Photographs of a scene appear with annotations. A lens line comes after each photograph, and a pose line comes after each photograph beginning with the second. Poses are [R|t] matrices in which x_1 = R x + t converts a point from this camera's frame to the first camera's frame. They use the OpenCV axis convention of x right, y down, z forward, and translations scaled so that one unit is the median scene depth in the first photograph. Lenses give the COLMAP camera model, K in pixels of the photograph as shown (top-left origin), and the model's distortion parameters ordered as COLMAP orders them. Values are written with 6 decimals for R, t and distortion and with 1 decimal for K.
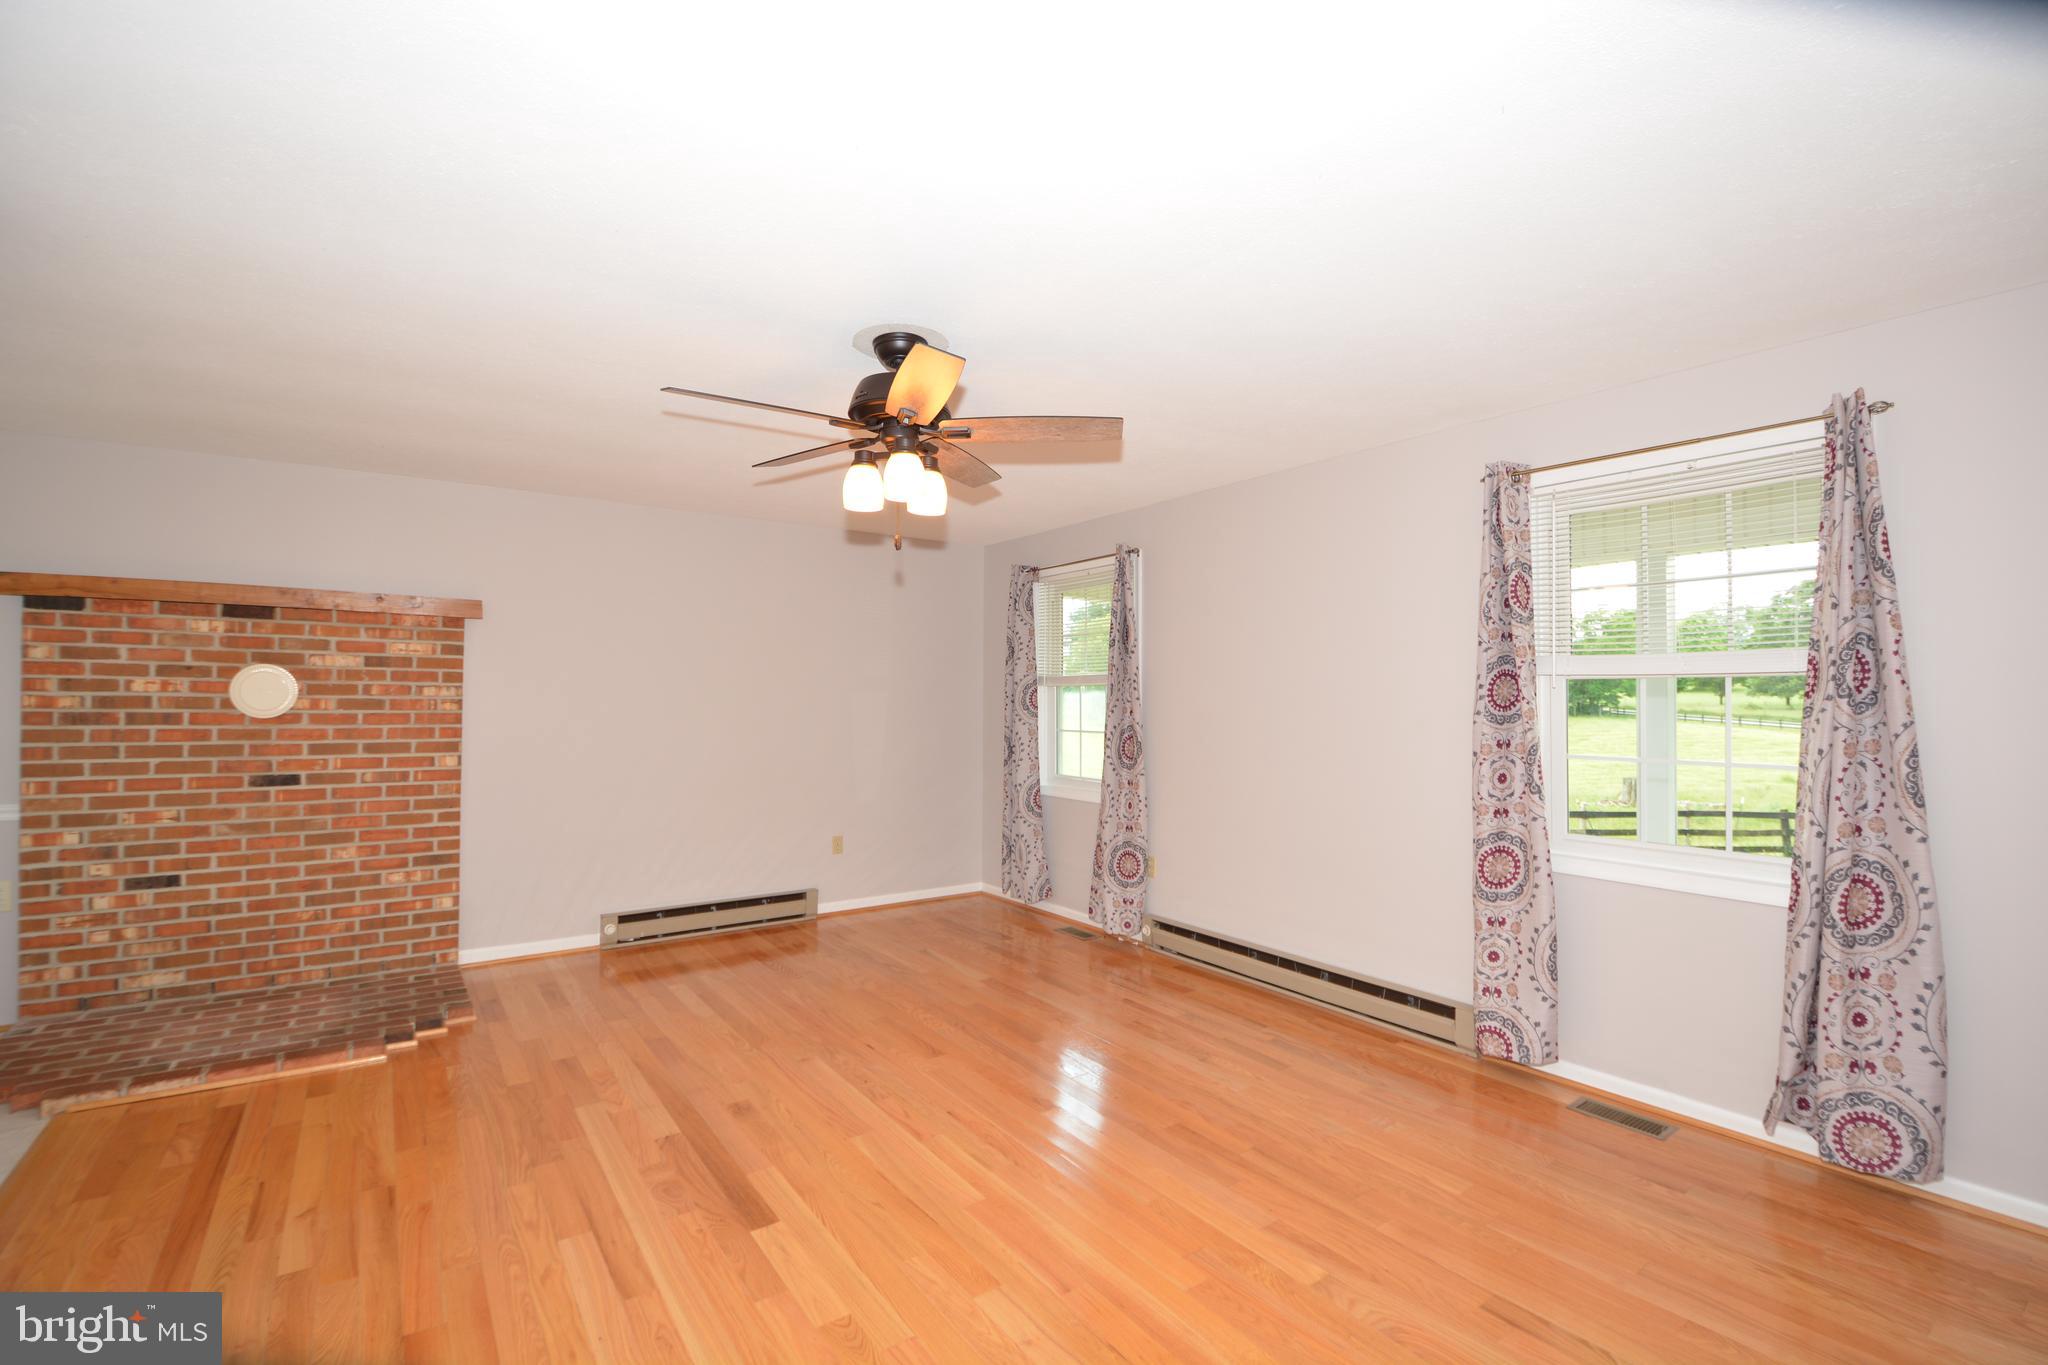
lens RADIAL K [[895.2, 0, 1024.0], [0, 895.2, 690.0], [0, 0, 1]] dist [-0.002050, -0.011318]
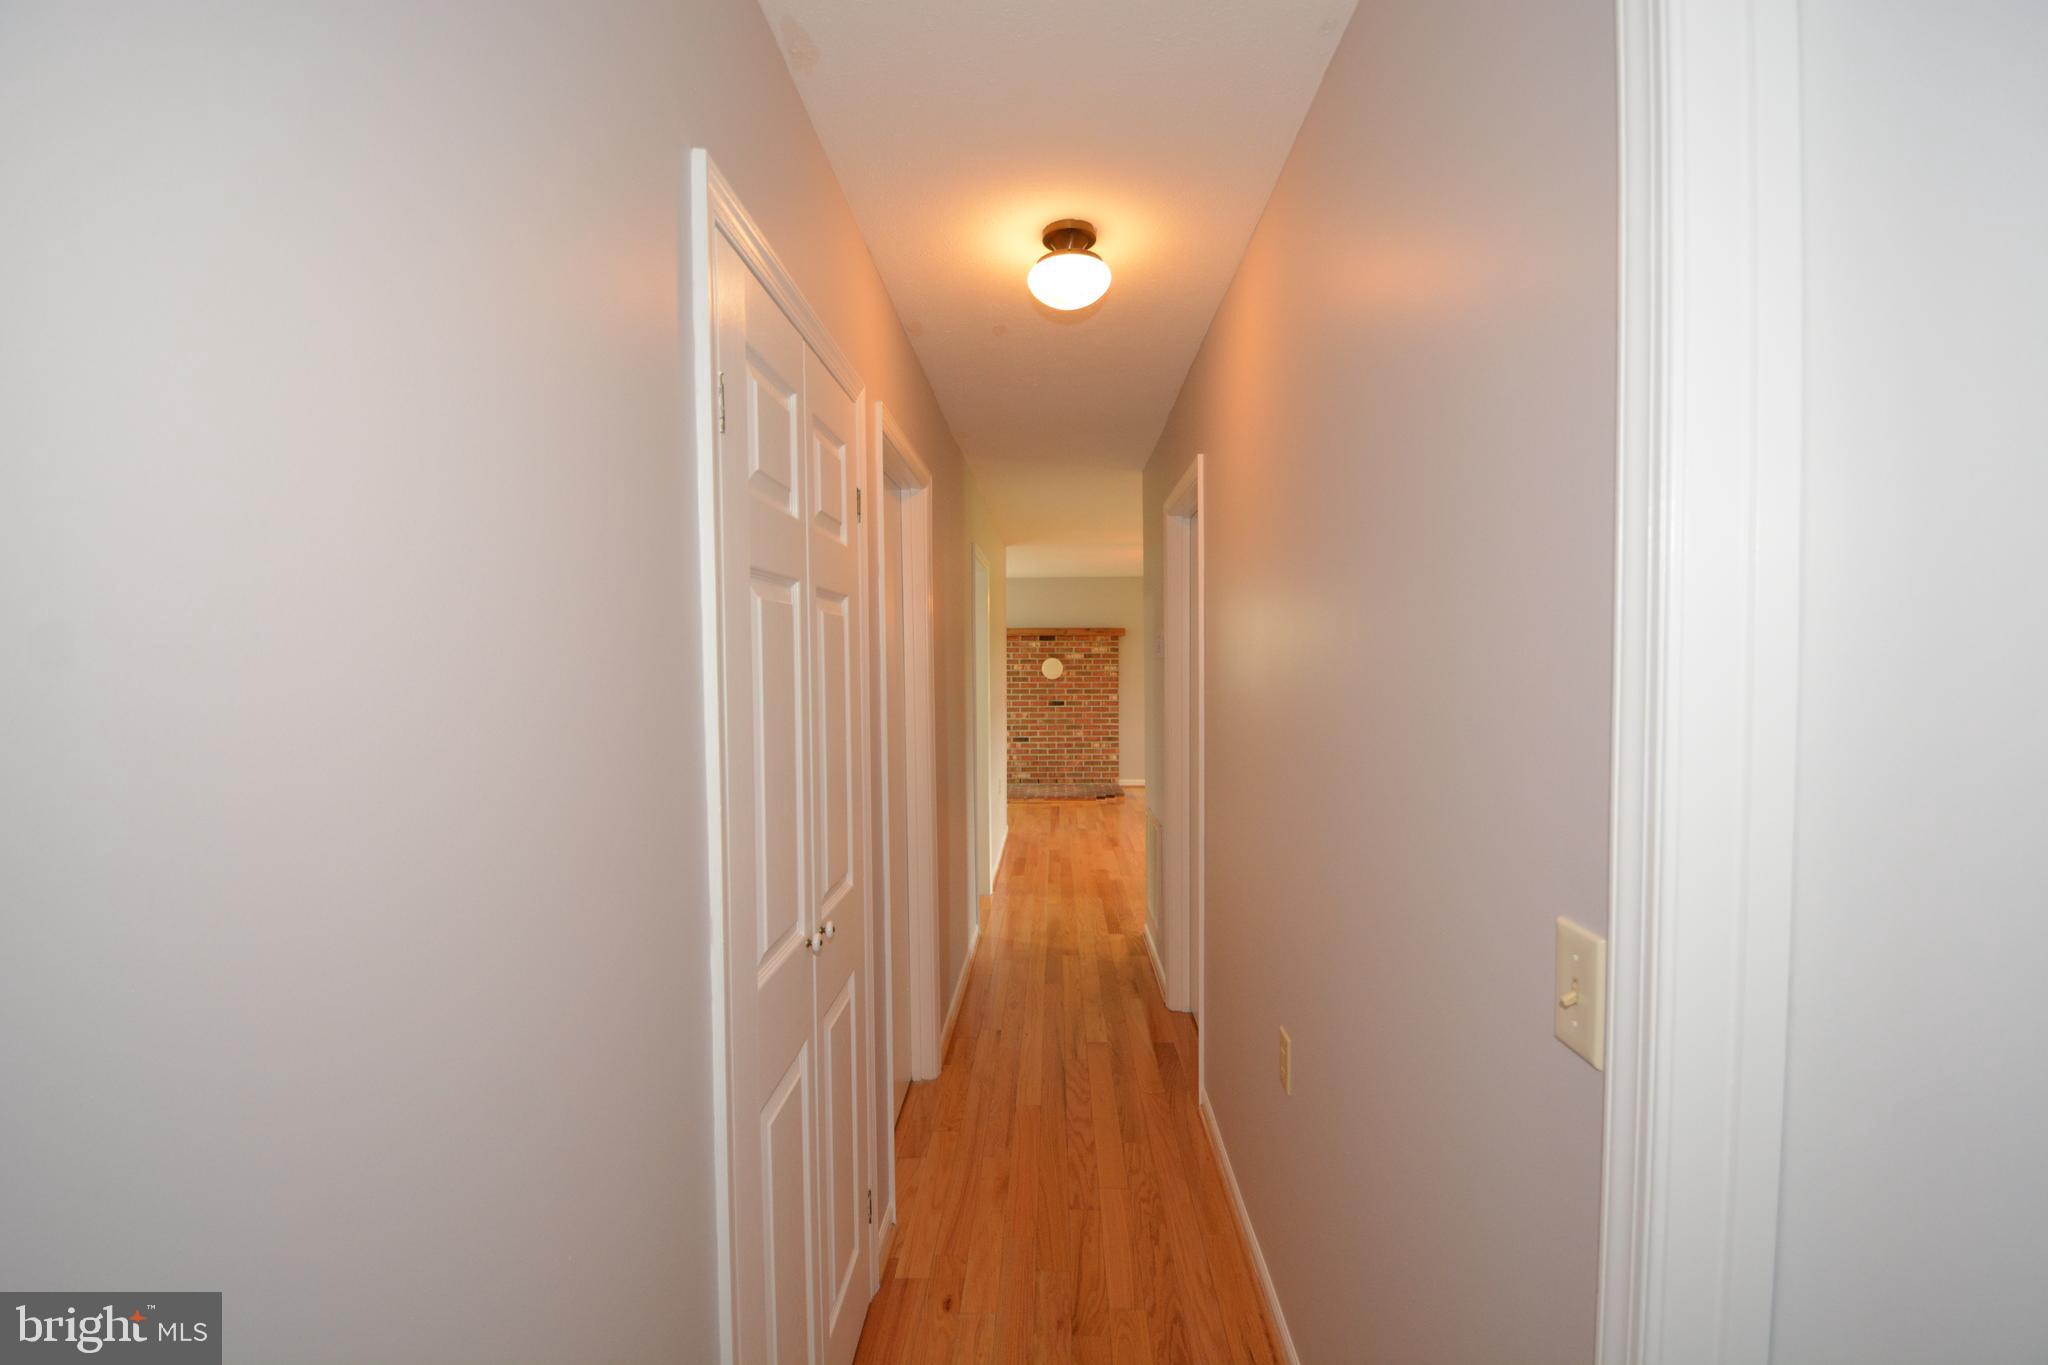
lens RADIAL K [[895.2, 0, 1023.9], [0, 895.2, 681.7], [0, 0, 1]] dist [-0.002050, -0.011318]
pose [[0.790086, 0.002275, -0.612991, 0.655505], [0.018437, 0.999452, 0.027473, -0.033106], [0.612718, -0.033008, 0.789612, -1.076647]]
